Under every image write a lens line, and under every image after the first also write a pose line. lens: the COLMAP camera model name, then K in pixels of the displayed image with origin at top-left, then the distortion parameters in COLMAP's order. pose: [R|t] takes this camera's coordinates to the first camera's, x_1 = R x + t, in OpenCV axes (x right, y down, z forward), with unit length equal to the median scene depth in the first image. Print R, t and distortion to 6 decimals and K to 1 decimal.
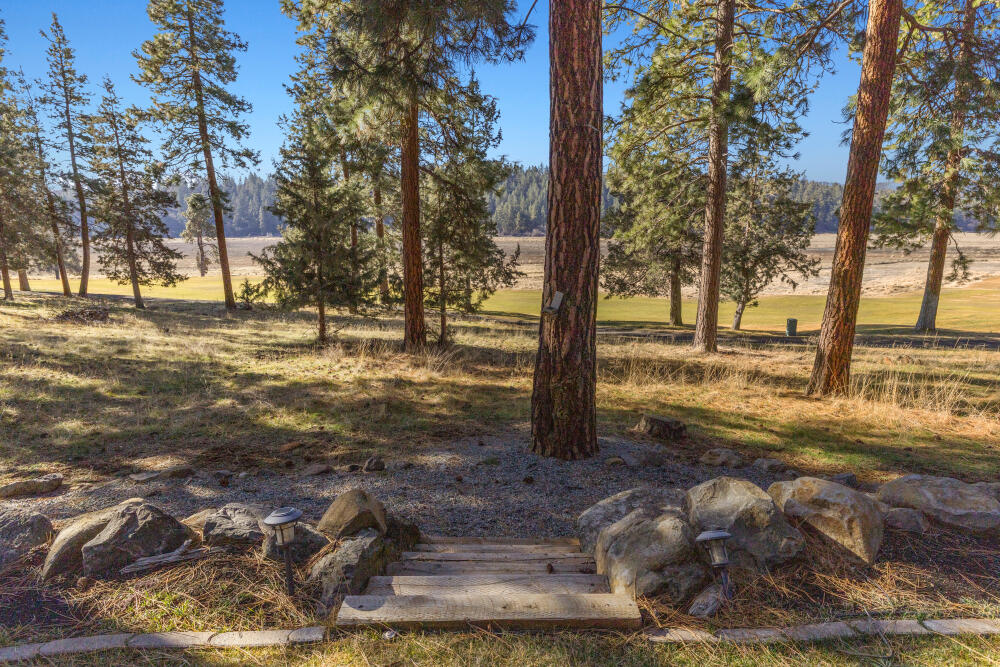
lens RADIAL K [[473.5, 0, 496.3], [0, 473.5, 333.3], [0, 0, 1]] dist [-0.000467, 0.000468]
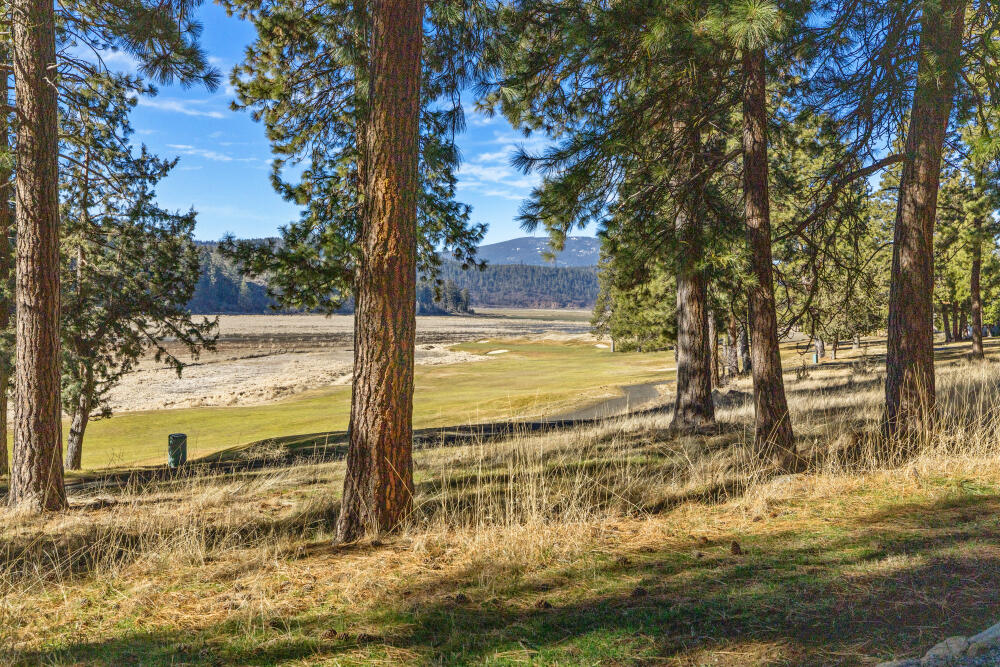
lens RADIAL K [[912.3, 0, 495.2], [0, 912.3, 330.6], [0, 0, 1]] dist [-0.010325, 0.000000]
pose [[0.590295, 0.004945, 0.807172, 0.027358], [0.139328, 0.984348, -0.107923, 0.023859], [-0.795072, 0.176168, 0.580367, 0.182641]]
